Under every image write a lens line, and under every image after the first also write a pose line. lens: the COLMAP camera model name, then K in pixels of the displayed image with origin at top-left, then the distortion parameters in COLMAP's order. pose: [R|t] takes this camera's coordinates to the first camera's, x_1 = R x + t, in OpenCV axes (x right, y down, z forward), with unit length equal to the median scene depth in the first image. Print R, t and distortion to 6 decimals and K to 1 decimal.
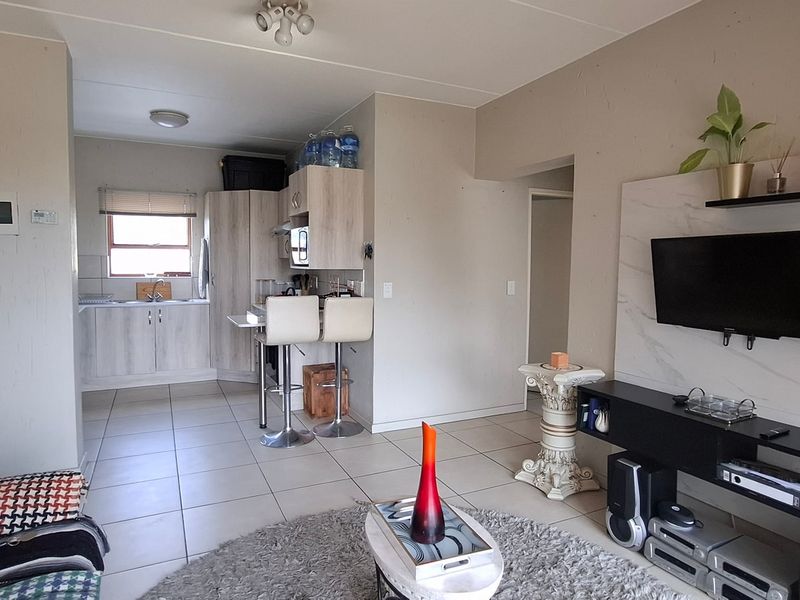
lens RADIAL K [[502.8, 0, 406.4], [0, 502.8, 298.2], [0, 0, 1]] dist [-0.007713, 0.013978]
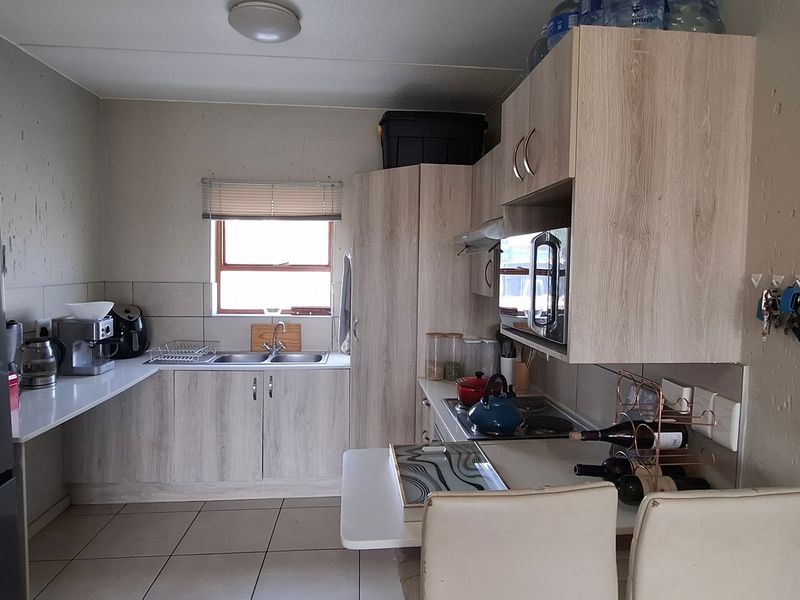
lens RADIAL K [[514.8, 0, 405.9], [0, 514.8, 297.3], [0, 0, 1]] dist [-0.039799, 0.037751]
pose [[0.934459, 0.024526, -0.355226, -0.125667], [-0.031040, 0.999438, -0.012649, -0.065466], [0.354716, 0.022846, 0.934695, 0.474156]]
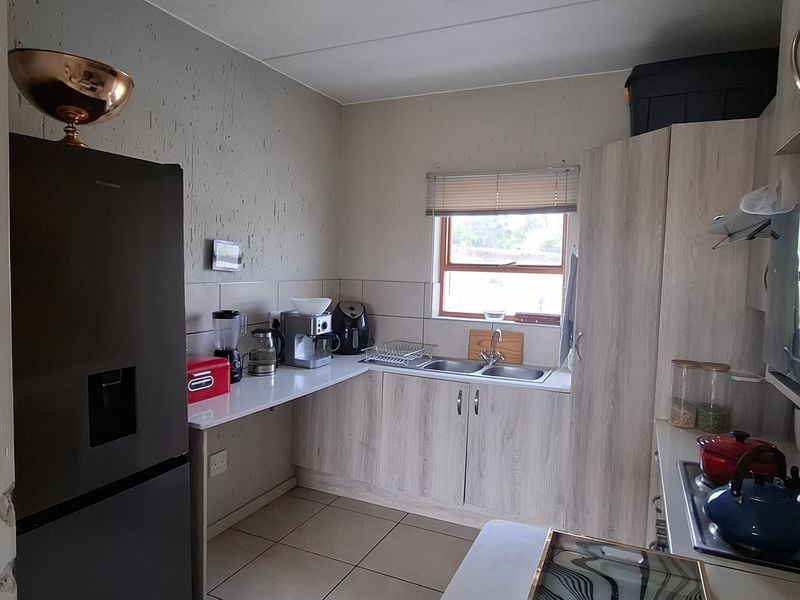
lens RADIAL K [[514.8, 0, 405.9], [0, 514.8, 297.3], [0, 0, 1]] dist [-0.039799, 0.037751]
pose [[0.626846, 0.055339, -0.777175, -0.124737], [-0.077105, 0.996984, 0.008799, -0.070243], [0.775319, 0.054409, 0.629222, 0.583057]]
